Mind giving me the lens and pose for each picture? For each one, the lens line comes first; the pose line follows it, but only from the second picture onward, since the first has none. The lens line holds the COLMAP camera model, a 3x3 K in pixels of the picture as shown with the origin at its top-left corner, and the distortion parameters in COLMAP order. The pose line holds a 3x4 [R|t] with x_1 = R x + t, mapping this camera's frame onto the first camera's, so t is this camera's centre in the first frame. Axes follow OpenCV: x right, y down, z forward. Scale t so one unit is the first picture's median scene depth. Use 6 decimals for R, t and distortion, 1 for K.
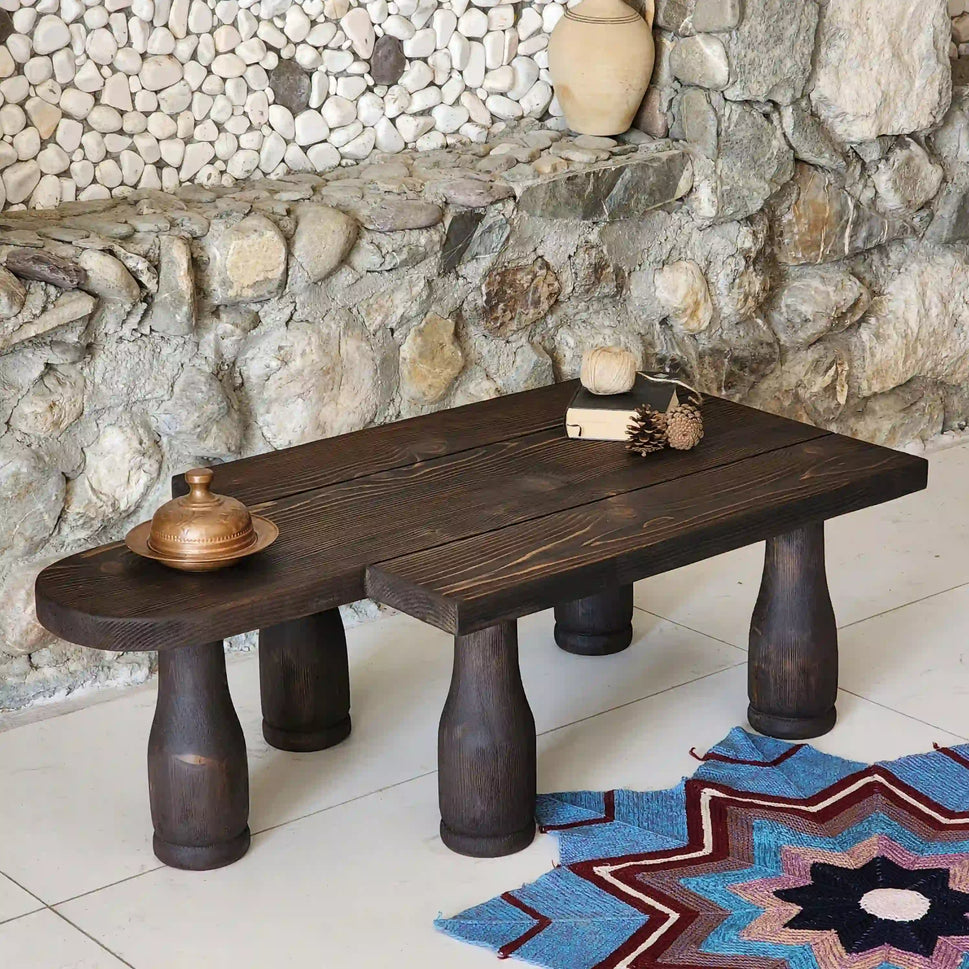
lens RADIAL K [[2510.5, 0, 484.5], [0, 2510.5, 484.5], [0, 0, 1]] dist [-0.621391, 8.378555]
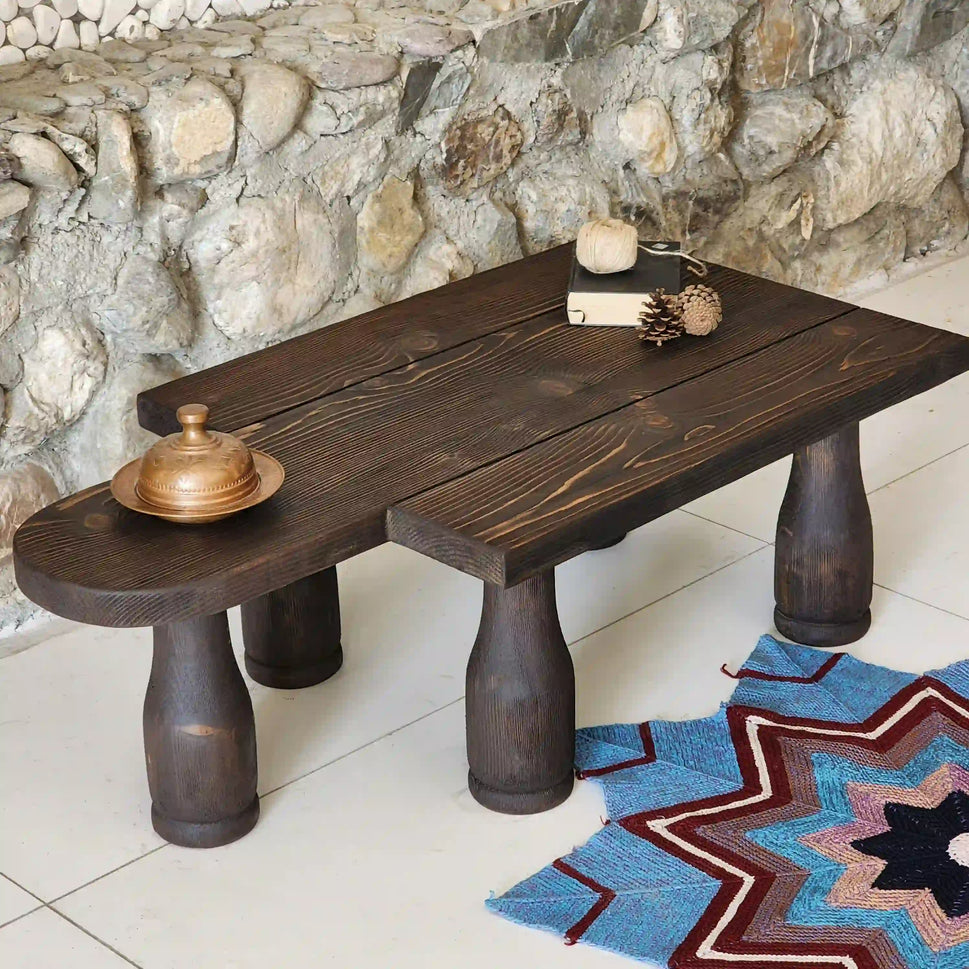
lens RADIAL K [[2510.5, 0, 484.5], [0, 2510.5, 484.5], [0, 0, 1]] dist [-0.621391, 8.378555]
pose [[0.995603, -0.046524, 0.081304, -0.067771], [0.037667, 0.993517, 0.107260, -0.054984], [-0.085767, -0.103725, 0.990901, 0.098350]]
